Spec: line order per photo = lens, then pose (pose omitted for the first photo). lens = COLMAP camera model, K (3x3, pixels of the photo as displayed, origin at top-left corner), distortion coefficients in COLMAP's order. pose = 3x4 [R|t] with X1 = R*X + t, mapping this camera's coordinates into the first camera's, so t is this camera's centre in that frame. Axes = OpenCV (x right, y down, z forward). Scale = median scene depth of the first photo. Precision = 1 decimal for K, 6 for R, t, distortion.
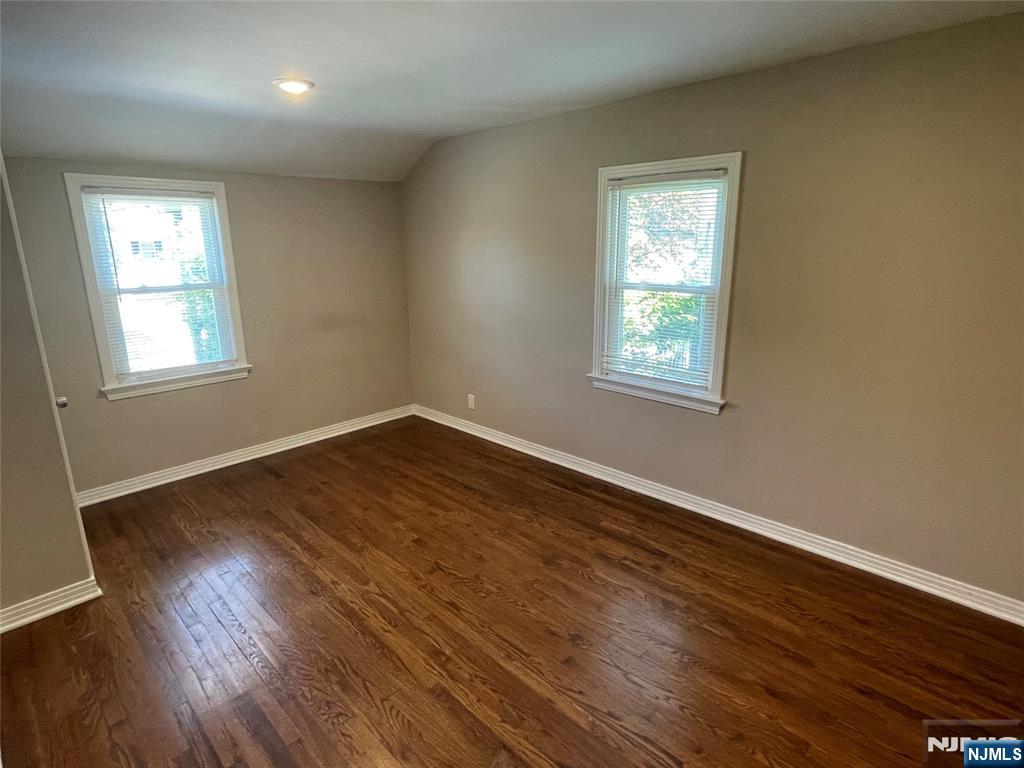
lens RADIAL K [[550.0, 0, 509.5], [0, 550.0, 381.1], [0, 0, 1]] dist [0.000362, 0.000583]
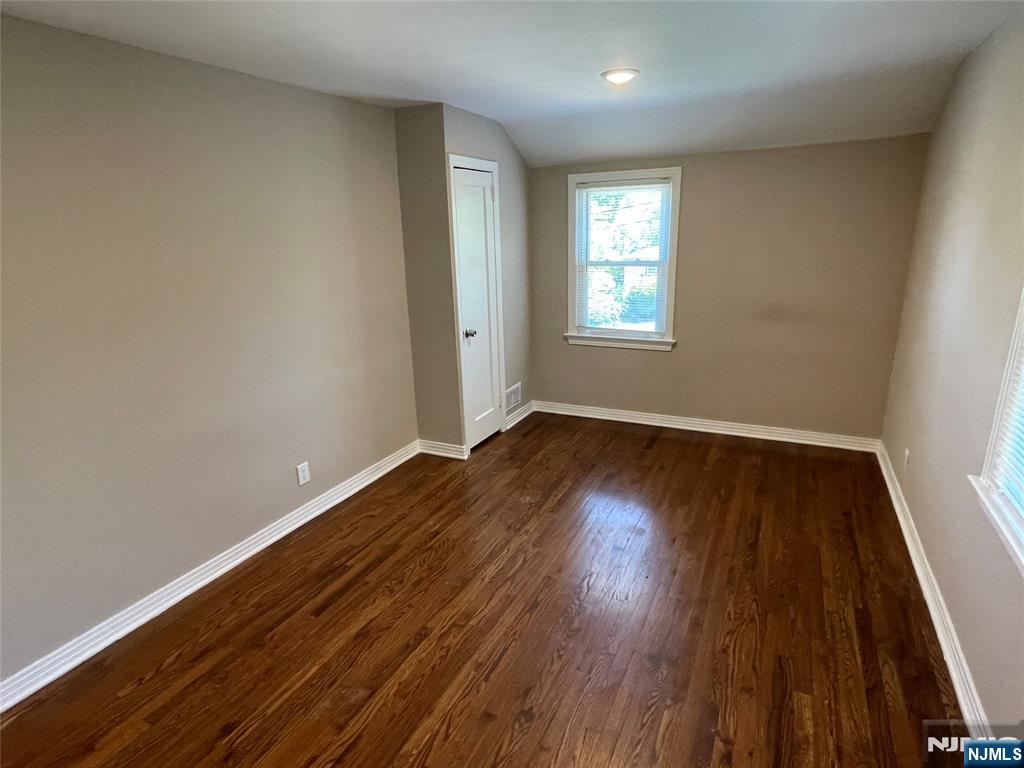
lens RADIAL K [[550.0, 0, 509.5], [0, 550.0, 381.1], [0, 0, 1]] dist [0.000362, 0.000583]
pose [[0.316852, 0.262032, -0.911561, 0.501107], [-0.207910, 0.956895, 0.202795, -0.125258], [0.925407, 0.125266, 0.357673, 0.410273]]
